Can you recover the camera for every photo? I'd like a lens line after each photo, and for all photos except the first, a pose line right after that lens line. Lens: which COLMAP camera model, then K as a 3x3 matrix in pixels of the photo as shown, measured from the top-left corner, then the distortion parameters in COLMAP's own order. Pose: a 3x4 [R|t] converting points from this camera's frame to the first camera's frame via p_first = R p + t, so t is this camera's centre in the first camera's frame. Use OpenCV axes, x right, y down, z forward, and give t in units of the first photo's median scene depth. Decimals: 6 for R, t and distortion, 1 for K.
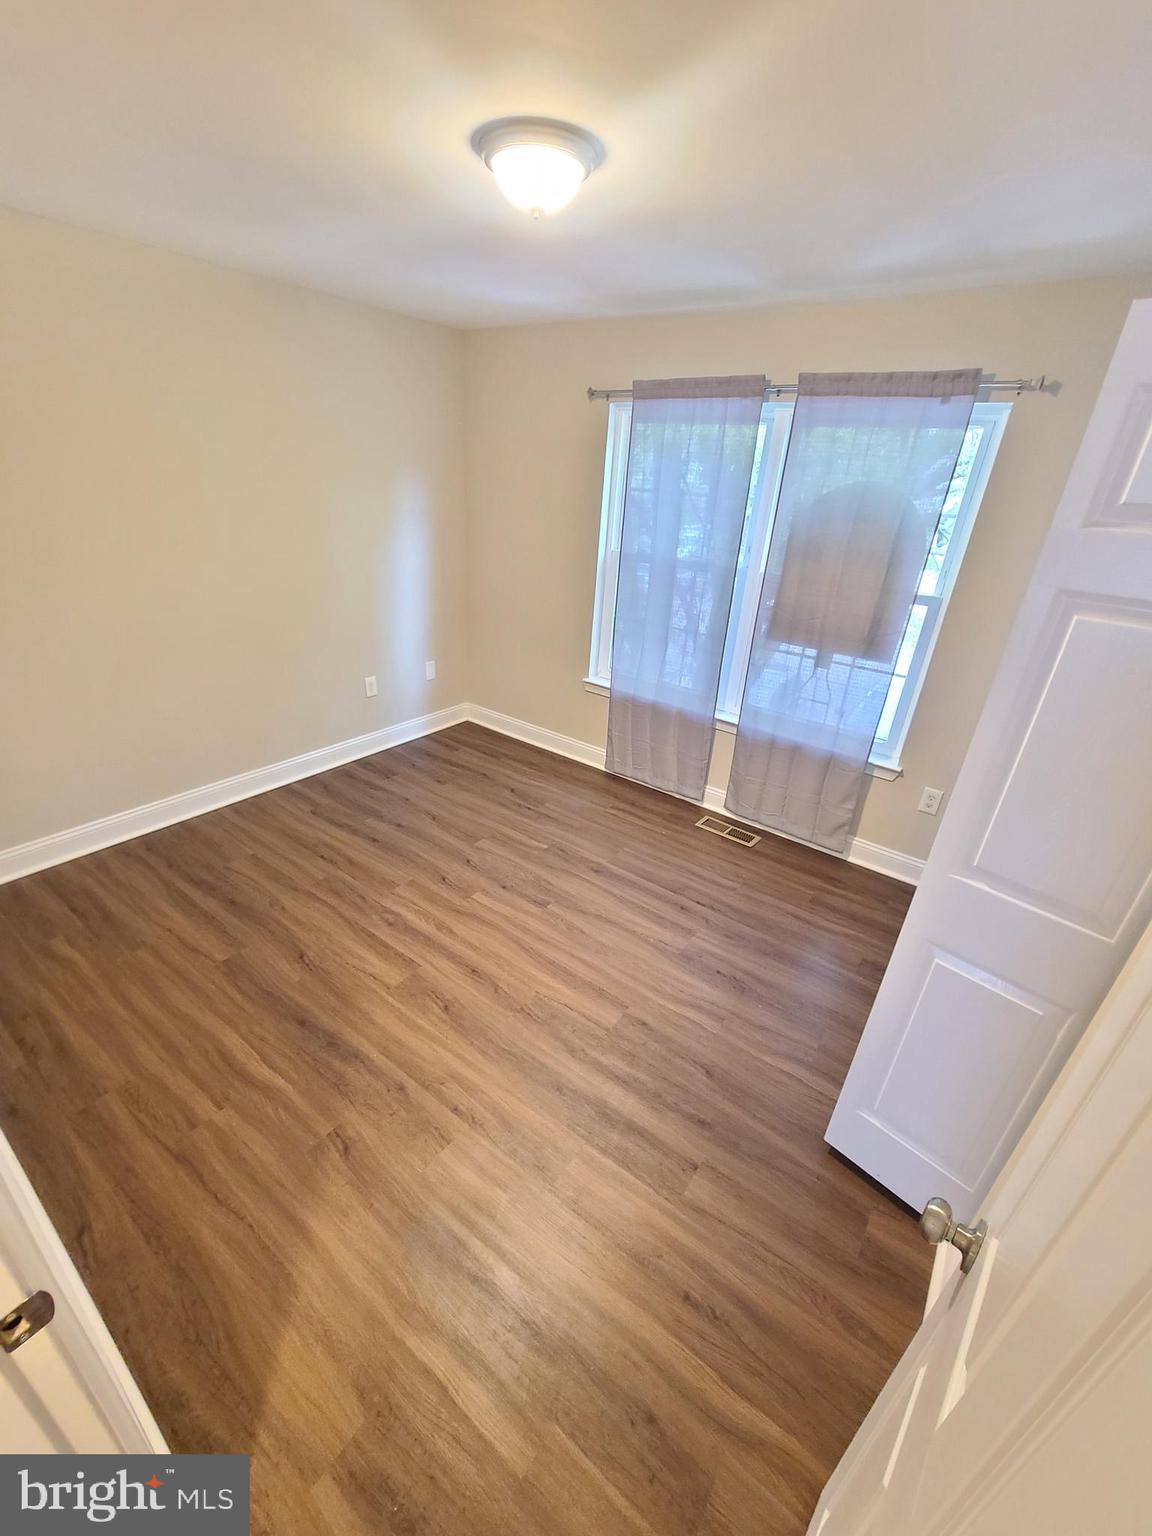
lens RADIAL K [[620.7, 0, 581.3], [0, 620.7, 769.4], [0, 0, 1]] dist [-0.004602, 0.002138]
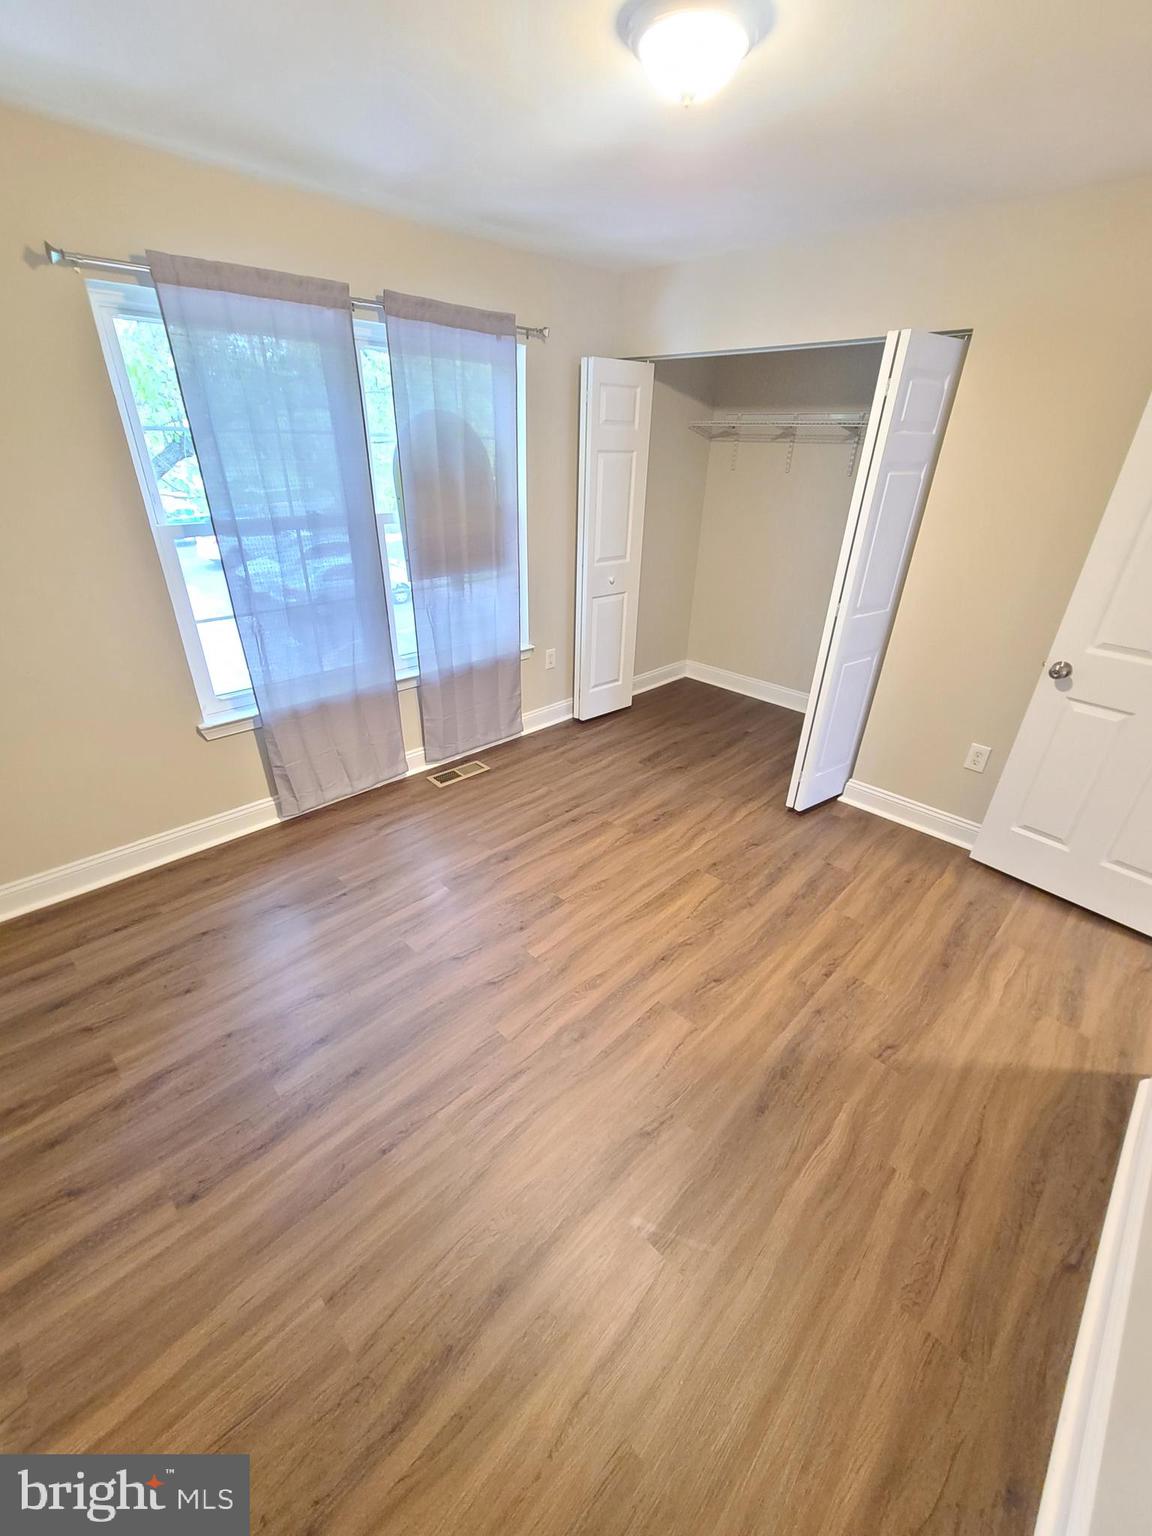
lens RADIAL K [[620.7, 0, 564.2], [0, 620.7, 764.9], [0, 0, 1]] dist [-0.004602, 0.002138]
pose [[0.174520, -0.503287, 0.846312, -0.730811], [0.417012, 0.816394, 0.399502, -0.306947], [-0.891989, 0.283202, 0.352354, 0.616641]]
